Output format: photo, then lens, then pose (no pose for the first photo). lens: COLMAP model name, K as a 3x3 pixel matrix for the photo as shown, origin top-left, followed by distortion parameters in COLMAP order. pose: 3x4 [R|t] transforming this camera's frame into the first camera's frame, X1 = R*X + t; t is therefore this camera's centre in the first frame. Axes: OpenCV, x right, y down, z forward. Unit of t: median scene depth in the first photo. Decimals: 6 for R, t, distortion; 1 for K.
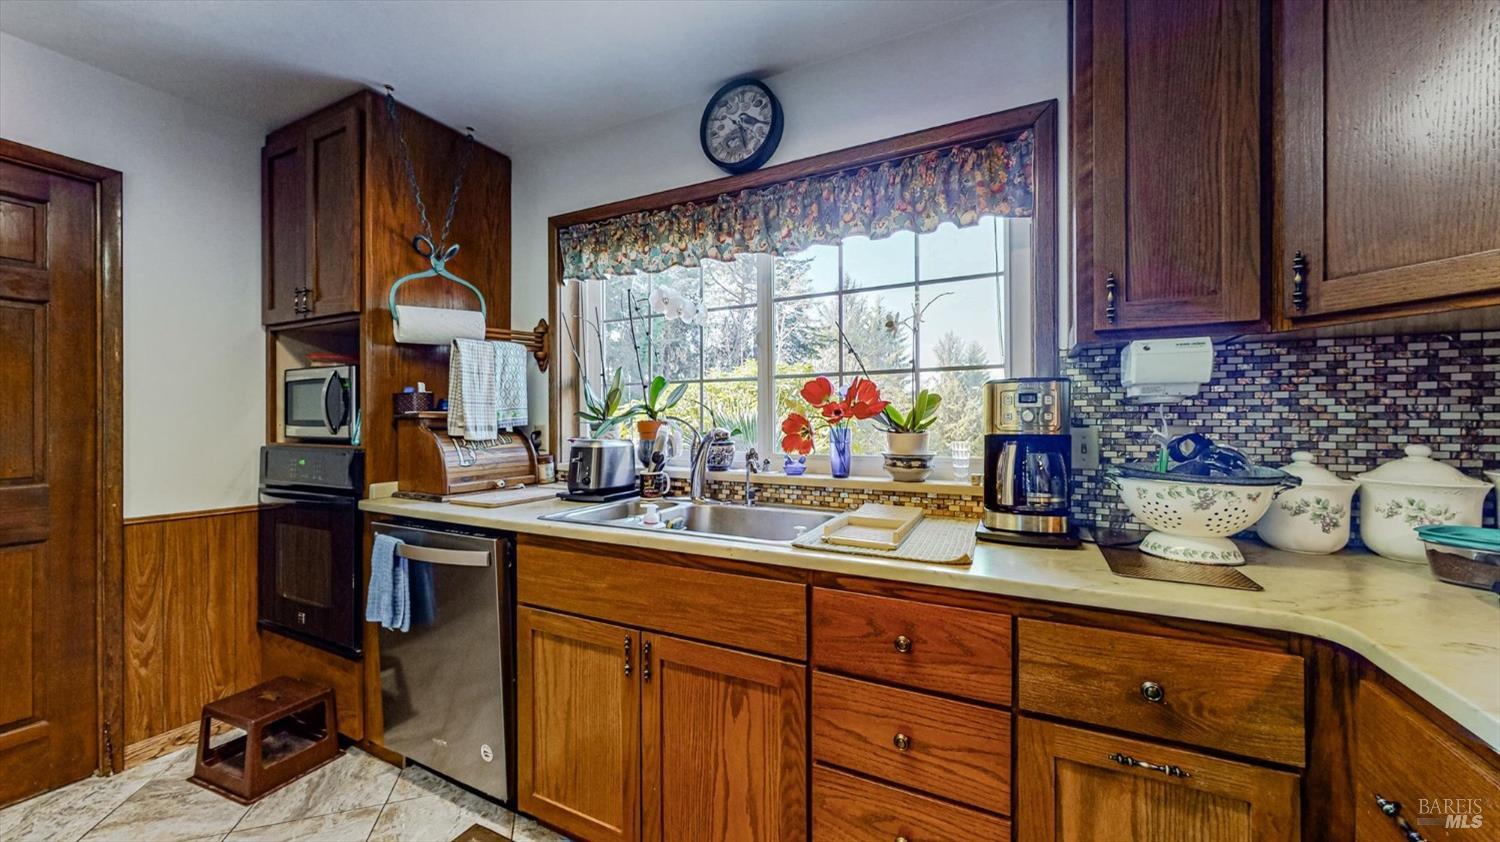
lens RADIAL K [[549.3, 0, 751.7], [0, 549.3, 423.9], [0, 0, 1]] dist [0.000544, 0.000069]
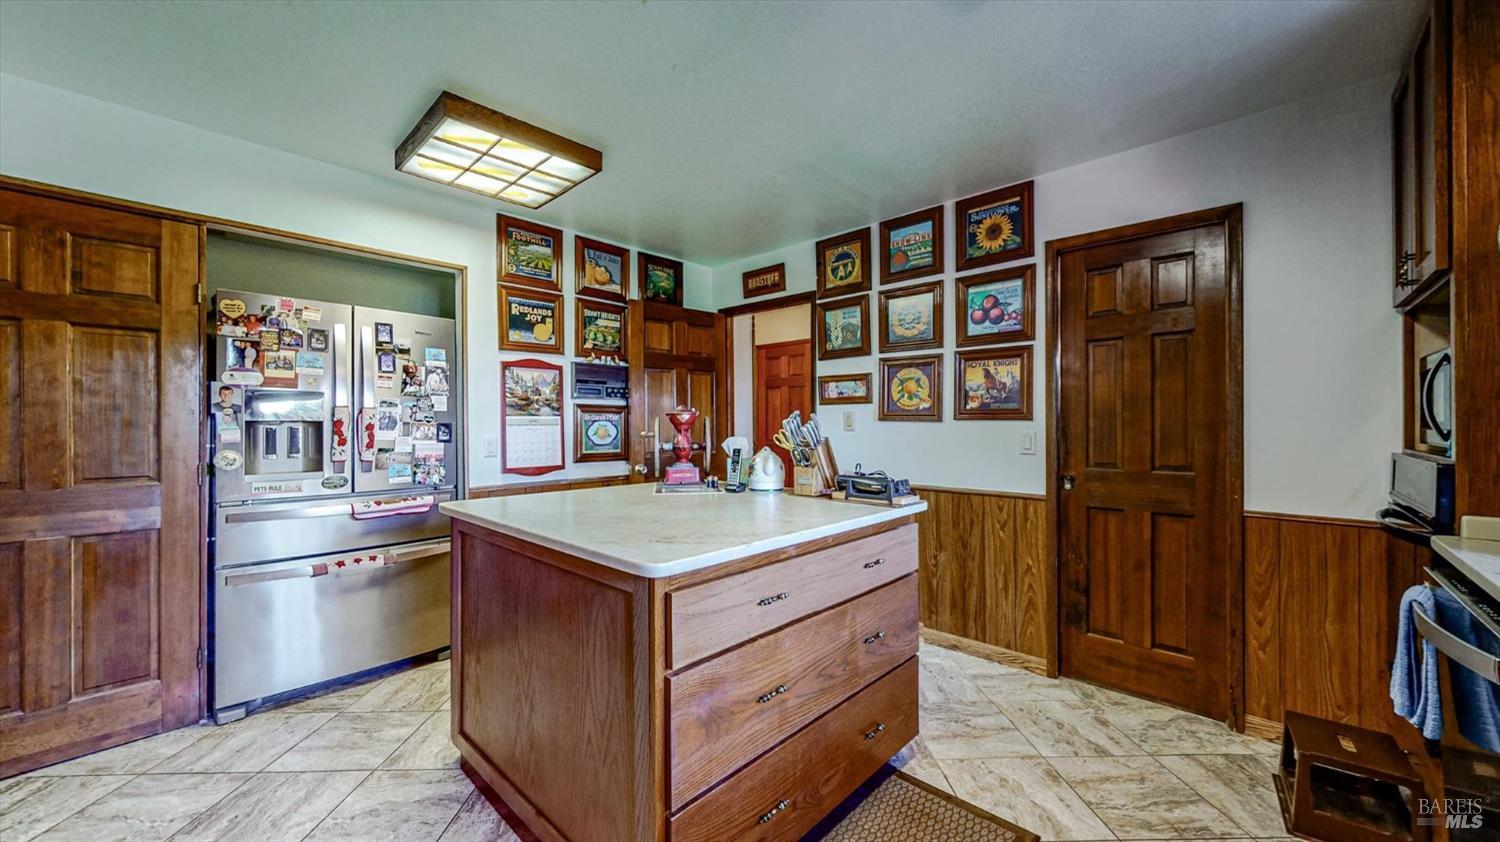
lens RADIAL K [[549.3, 0, 751.7], [0, 549.3, 423.9], [0, 0, 1]] dist [0.000544, 0.000069]
pose [[-0.283241, 0.002398, -0.959046, 0.230096], [-0.001935, 0.999993, 0.003072, -0.006224], [0.959047, 0.002726, -0.283235, 0.364993]]
